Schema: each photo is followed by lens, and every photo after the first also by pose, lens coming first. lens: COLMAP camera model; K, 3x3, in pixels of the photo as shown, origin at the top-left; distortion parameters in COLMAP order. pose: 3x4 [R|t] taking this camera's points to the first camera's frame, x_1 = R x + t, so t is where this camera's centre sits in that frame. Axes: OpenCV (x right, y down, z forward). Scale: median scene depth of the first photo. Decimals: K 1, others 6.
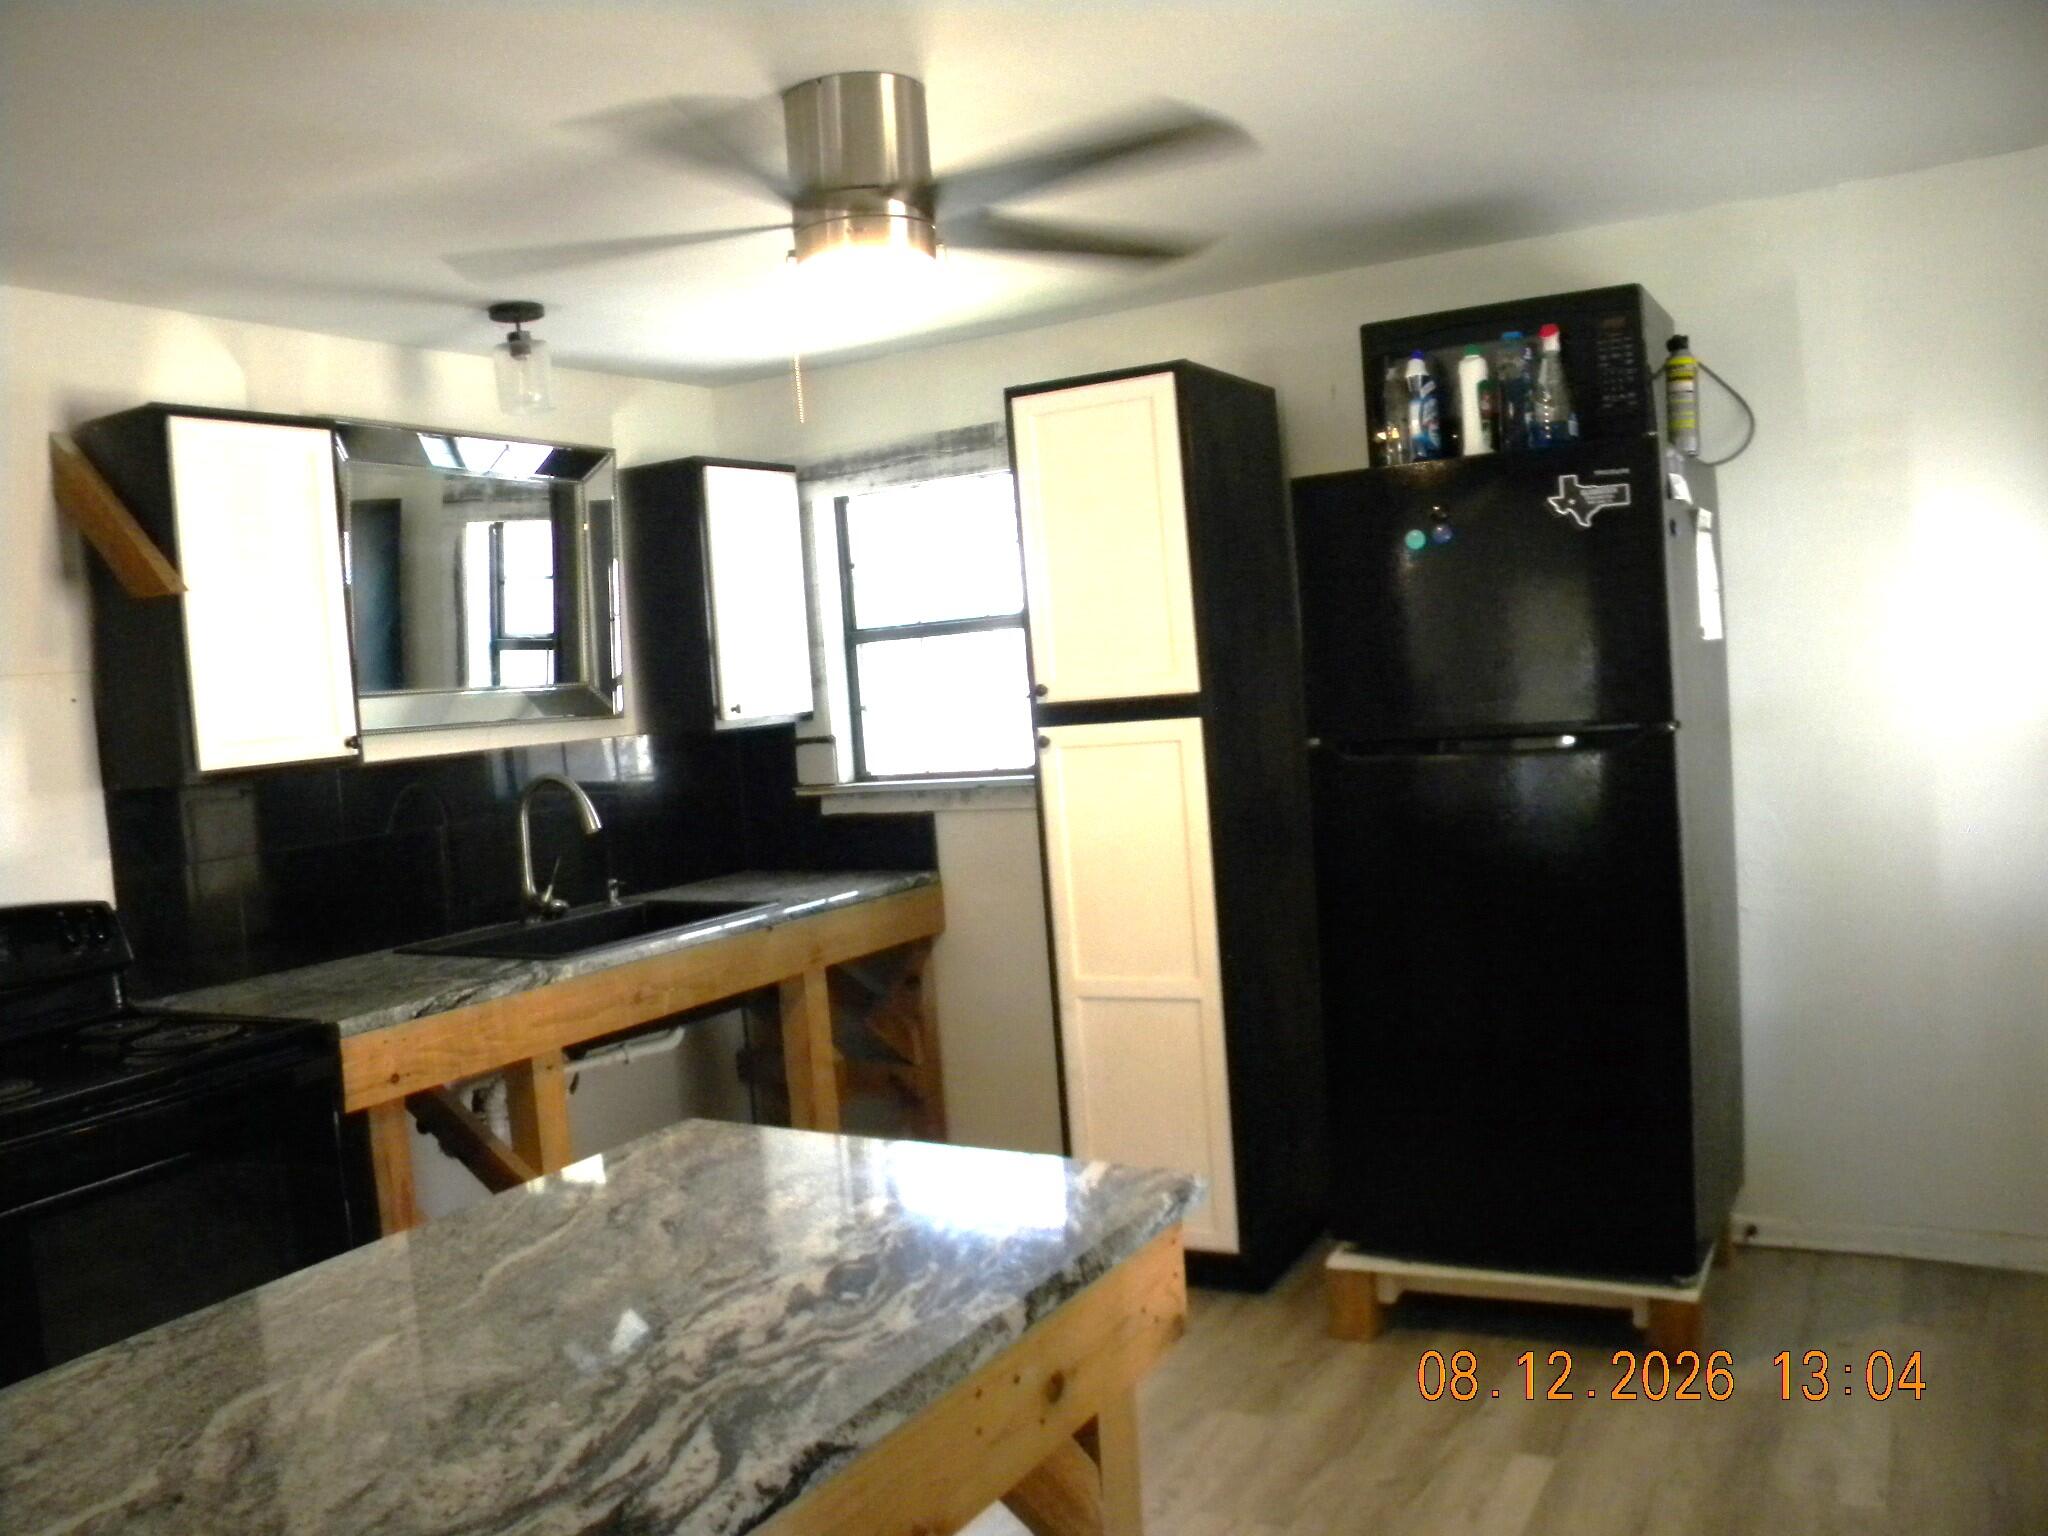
lens RADIAL K [[1711.3, 0, 1024.0], [0, 1711.3, 768.0], [0, 0, 1]] dist [-0.140735, 0.090265]
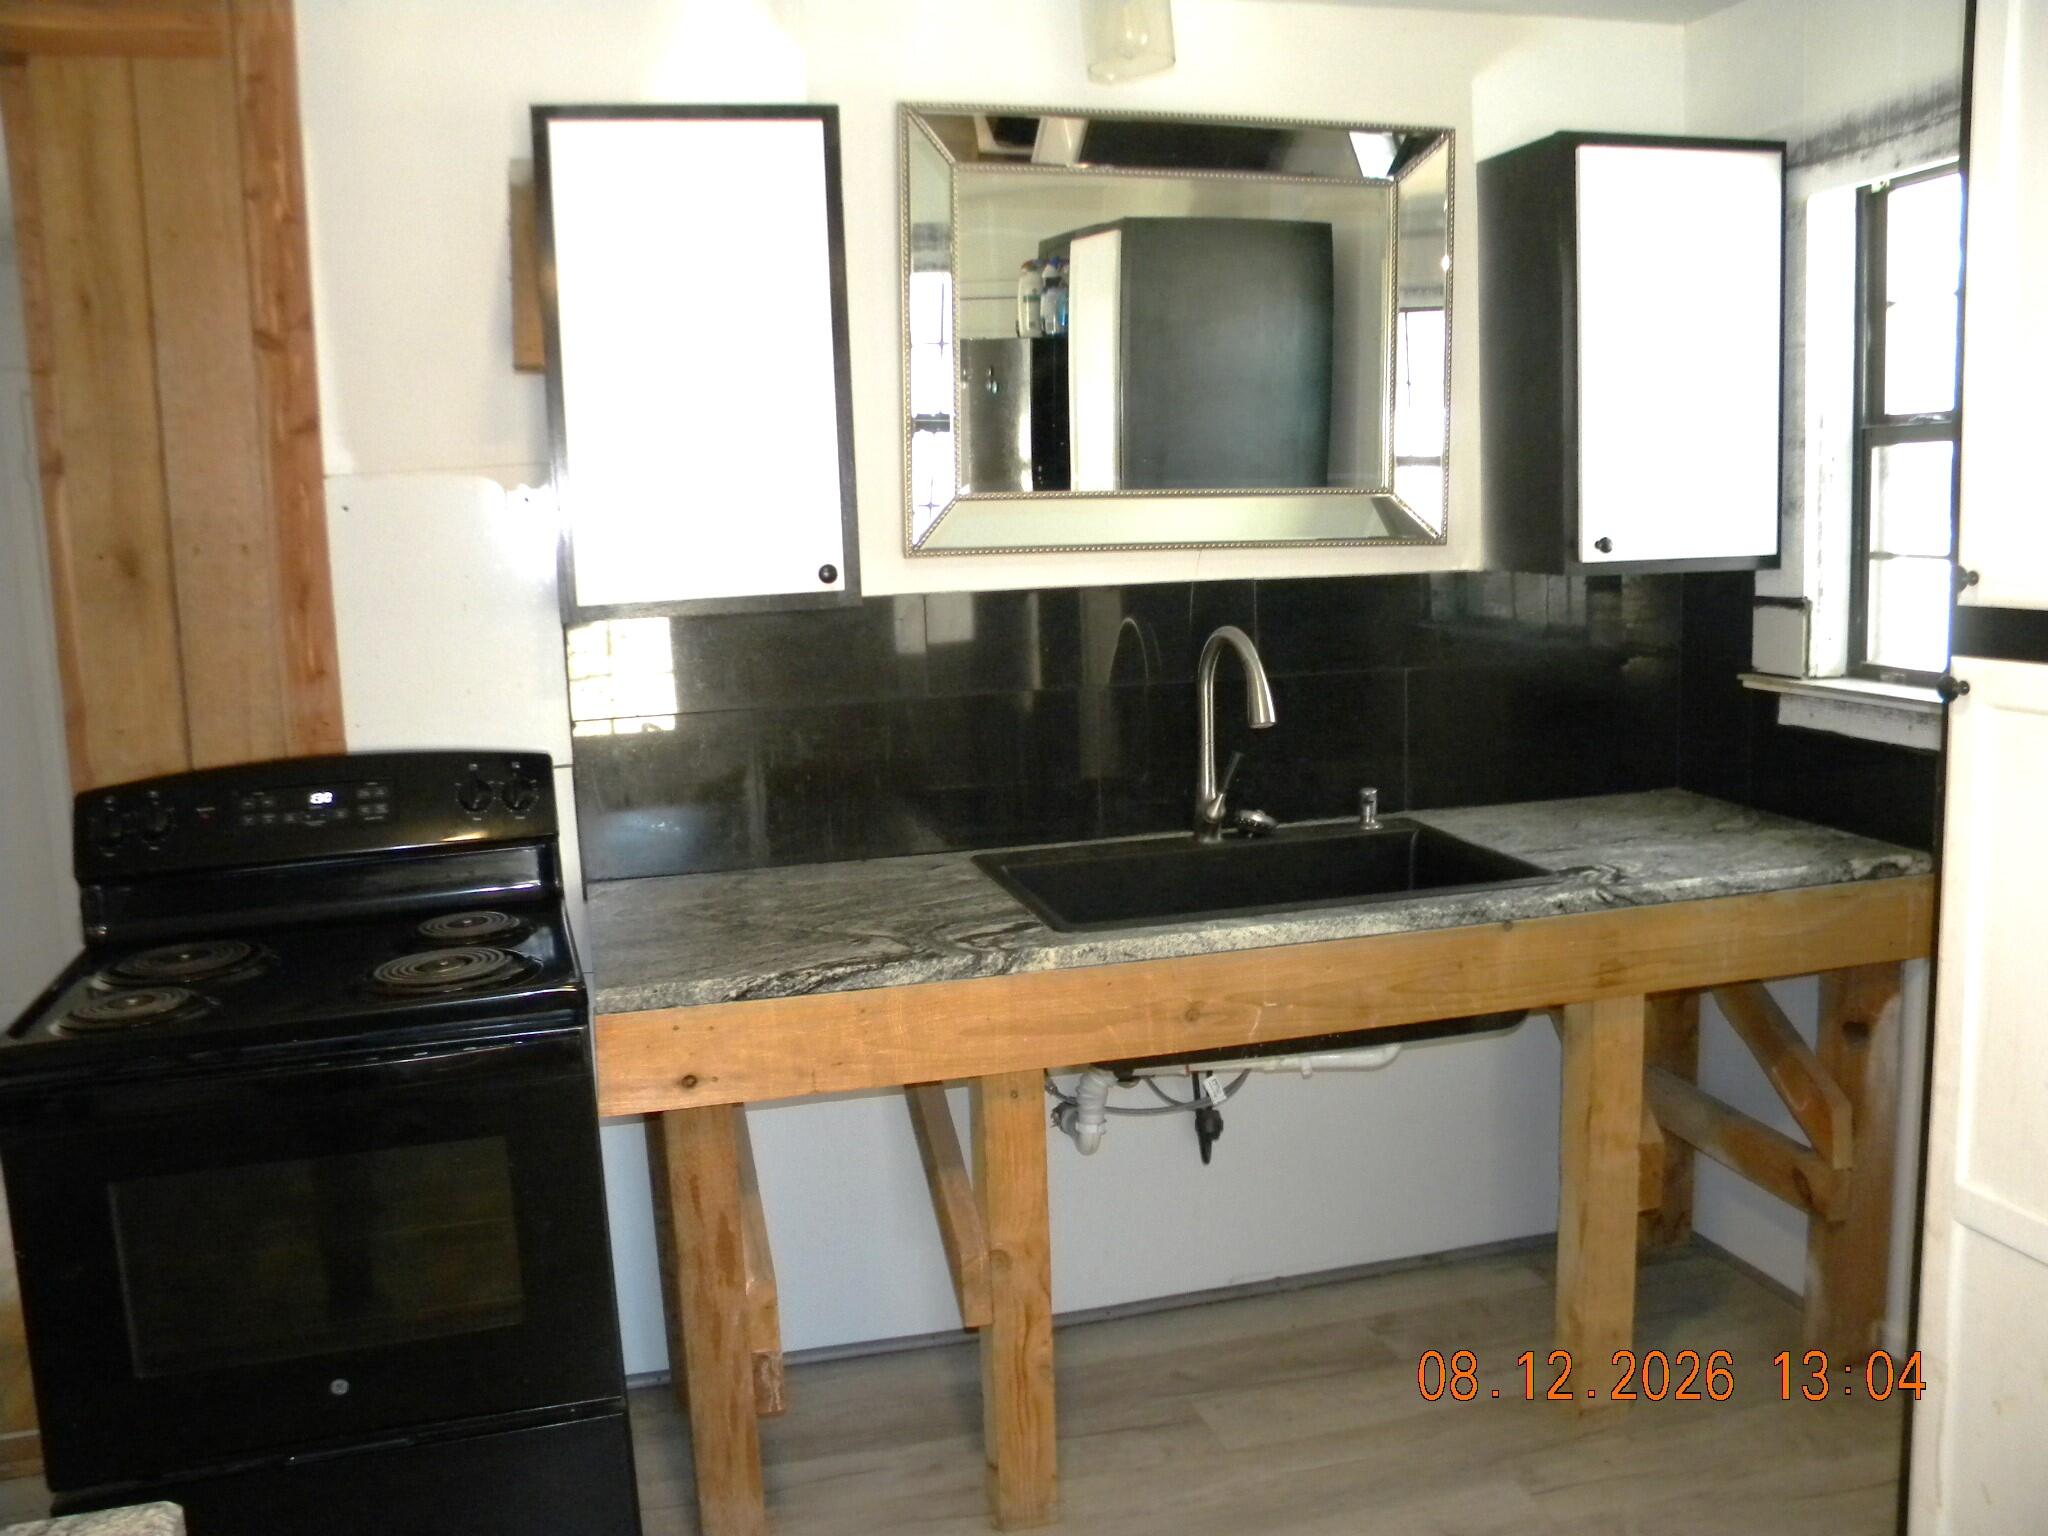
lens RADIAL K [[1711.3, 0, 1024.0], [0, 1711.3, 768.0], [0, 0, 1]] dist [-0.140735, 0.090265]
pose [[0.700742, 0.162274, -0.694715, 0.121508], [-0.062240, 0.983980, 0.167062, -0.043683], [0.710695, -0.073828, 0.699616, 0.414940]]
